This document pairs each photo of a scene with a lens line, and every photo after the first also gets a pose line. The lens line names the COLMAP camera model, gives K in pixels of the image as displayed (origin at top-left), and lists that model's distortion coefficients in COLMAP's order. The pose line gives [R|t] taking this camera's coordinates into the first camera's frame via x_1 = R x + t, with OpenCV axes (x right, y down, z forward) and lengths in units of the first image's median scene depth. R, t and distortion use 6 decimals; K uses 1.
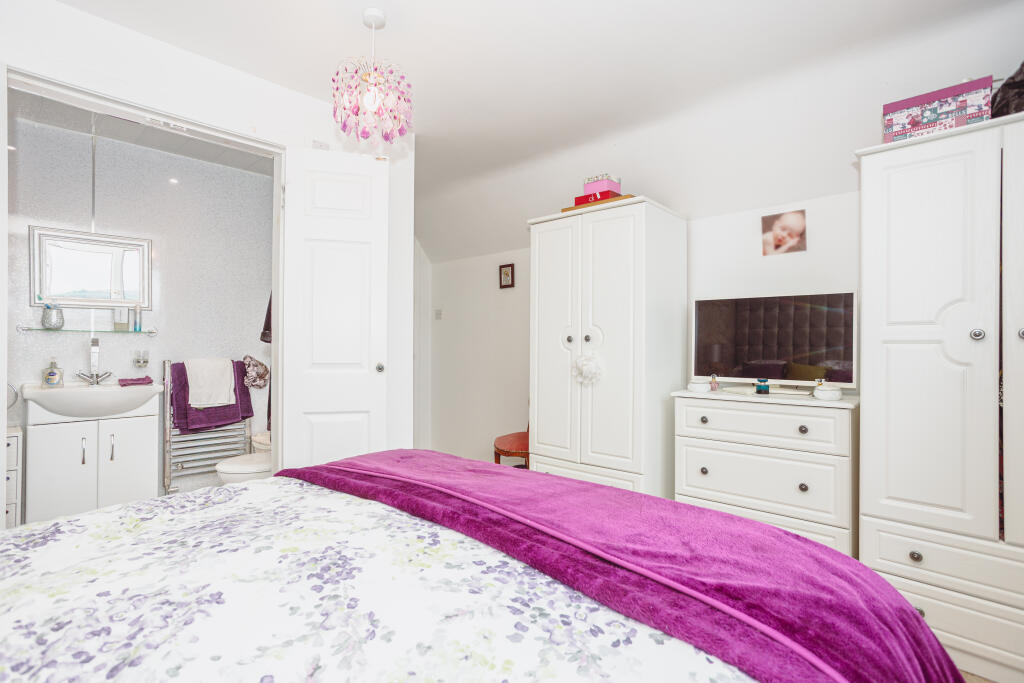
lens RADIAL K [[496.4, 0, 511.5], [0, 496.4, 350.4], [0, 0, 1]] dist [-0.026563, 0.011831]
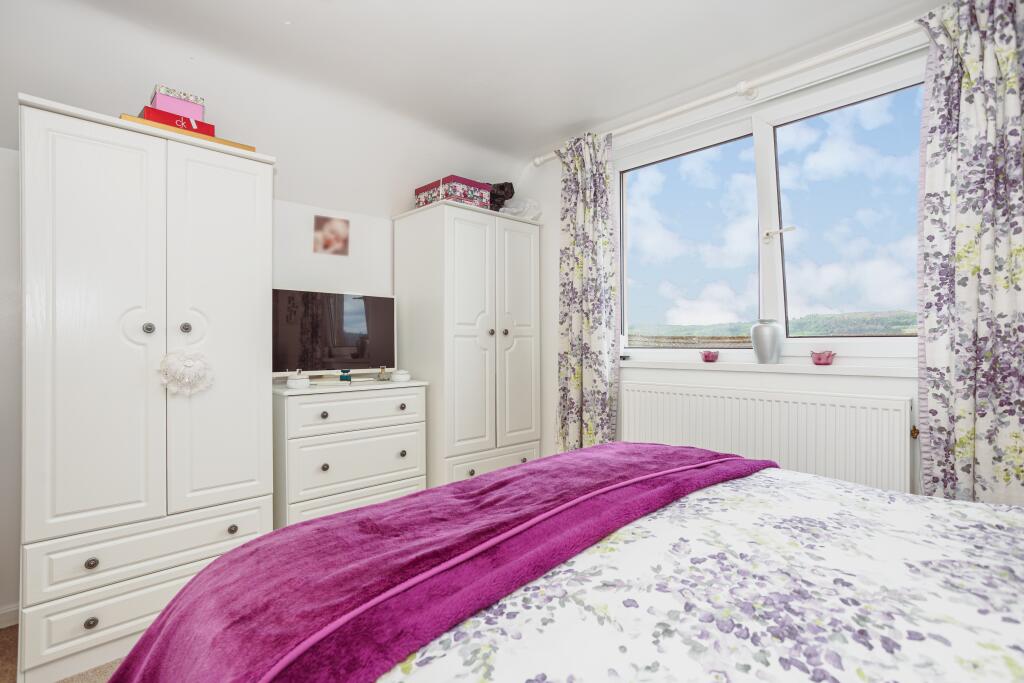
lens RADIAL K [[496.4, 0, 507.8], [0, 496.4, 344.5], [0, 0, 1]] dist [-0.026563, 0.011831]
pose [[0.050065, -0.008610, 0.998709, -0.558094], [0.015433, 0.999850, 0.007846, 0.000485], [-0.998627, 0.015020, 0.050190, 0.590722]]
